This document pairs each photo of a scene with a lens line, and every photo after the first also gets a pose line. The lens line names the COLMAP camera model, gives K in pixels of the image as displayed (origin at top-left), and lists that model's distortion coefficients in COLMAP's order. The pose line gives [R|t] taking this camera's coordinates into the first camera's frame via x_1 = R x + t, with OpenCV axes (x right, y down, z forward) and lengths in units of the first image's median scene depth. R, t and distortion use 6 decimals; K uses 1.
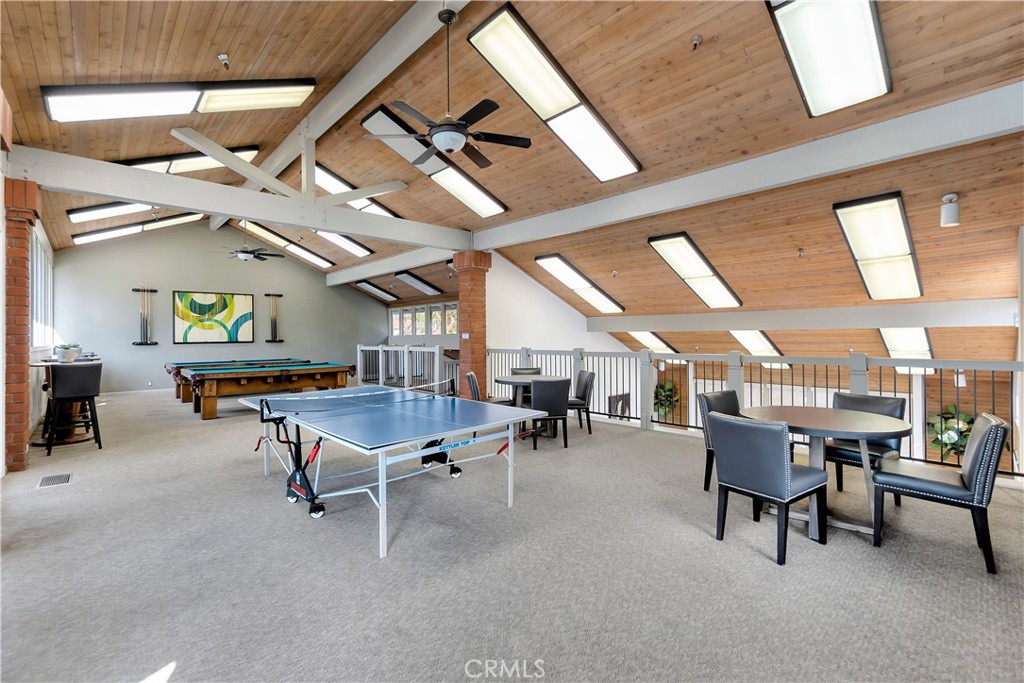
lens RADIAL K [[448.1, 0, 496.1], [0, 448.1, 332.1], [0, 0, 1]] dist [0.000010, 0.000054]
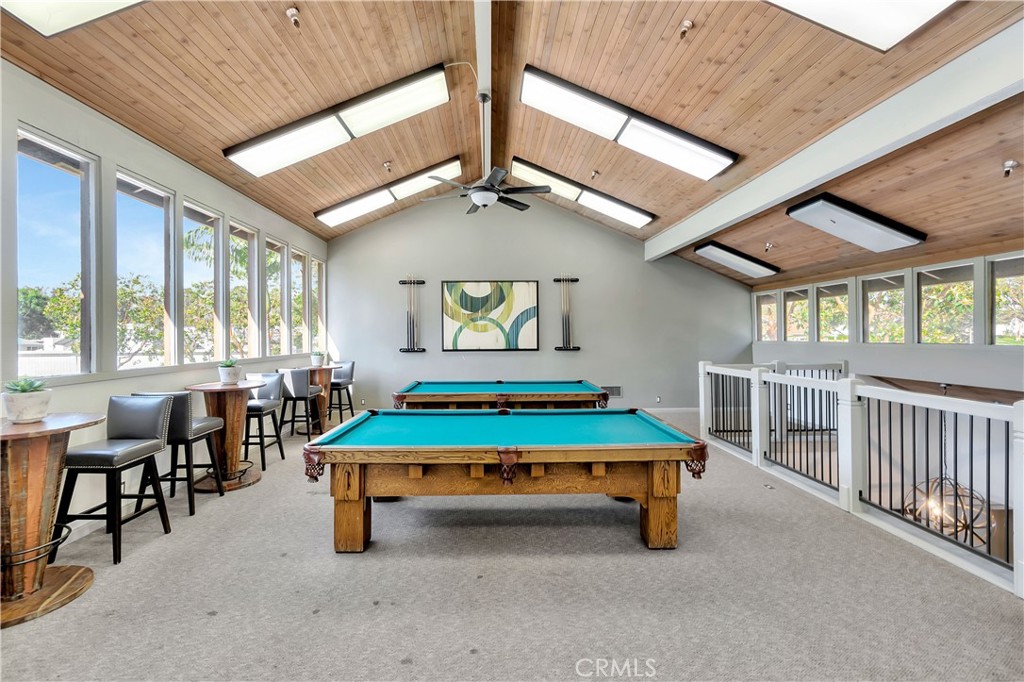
lens RADIAL K [[448.1, 0, 496.1], [0, 448.1, 331.6], [0, 0, 1]] dist [0.000010, 0.000054]
pose [[0.761733, 0.002619, -0.647886, -0.153225], [0.003418, 0.999962, 0.008060, -0.011880], [0.647883, -0.008353, 0.761694, 0.455249]]
